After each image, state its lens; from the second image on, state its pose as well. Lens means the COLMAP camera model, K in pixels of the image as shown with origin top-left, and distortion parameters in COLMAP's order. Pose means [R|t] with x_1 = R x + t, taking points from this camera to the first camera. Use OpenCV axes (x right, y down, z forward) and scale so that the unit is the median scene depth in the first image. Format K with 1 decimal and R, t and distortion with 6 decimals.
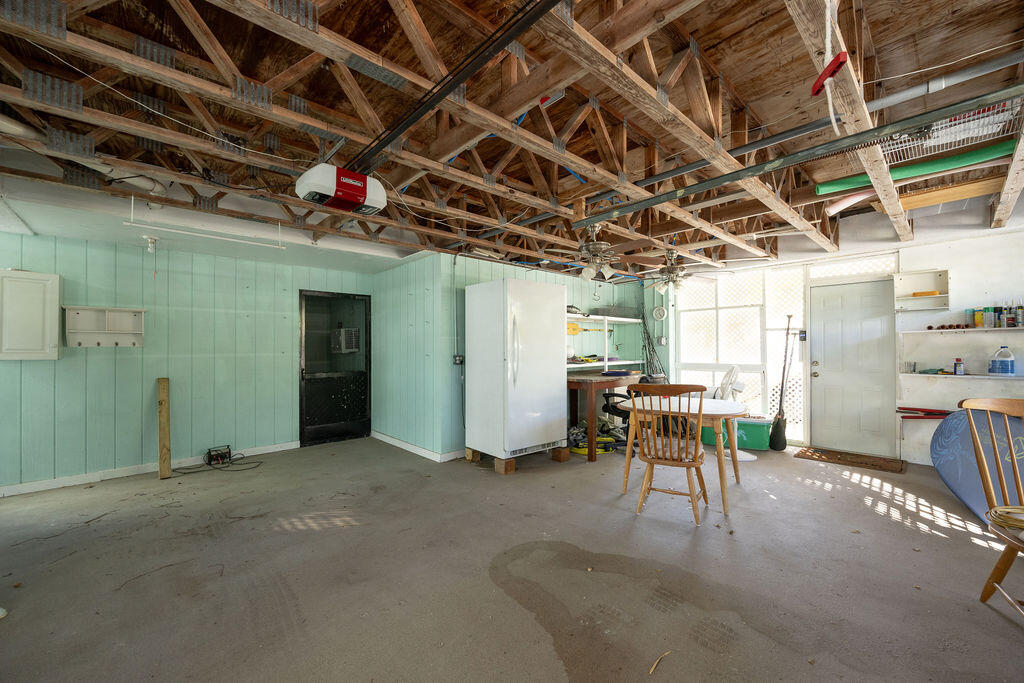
lens RADIAL K [[400.3, 0, 514.0], [0, 400.3, 343.6], [0, 0, 1]] dist [-0.003029, 0.000036]
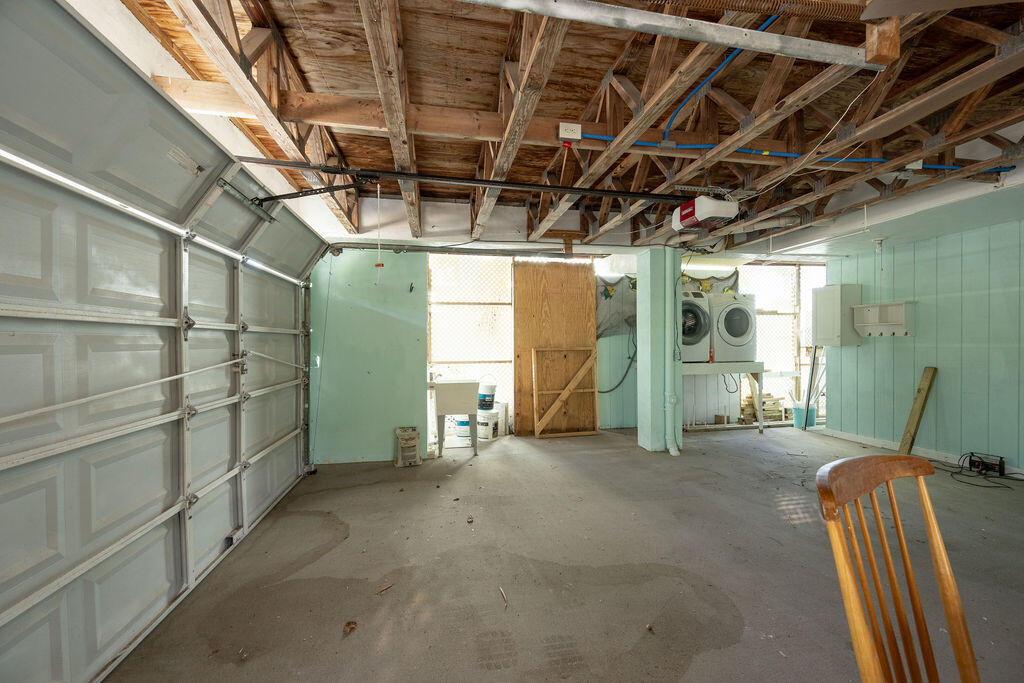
lens RADIAL K [[400.3, 0, 513.9], [0, 400.3, 344.3], [0, 0, 1]] dist [-0.003029, 0.000036]
pose [[-0.523797, 0.015600, -0.851700, 0.749796], [0.021053, 0.999764, 0.005364, 0.002906], [0.851583, -0.015121, -0.524002, 0.911122]]
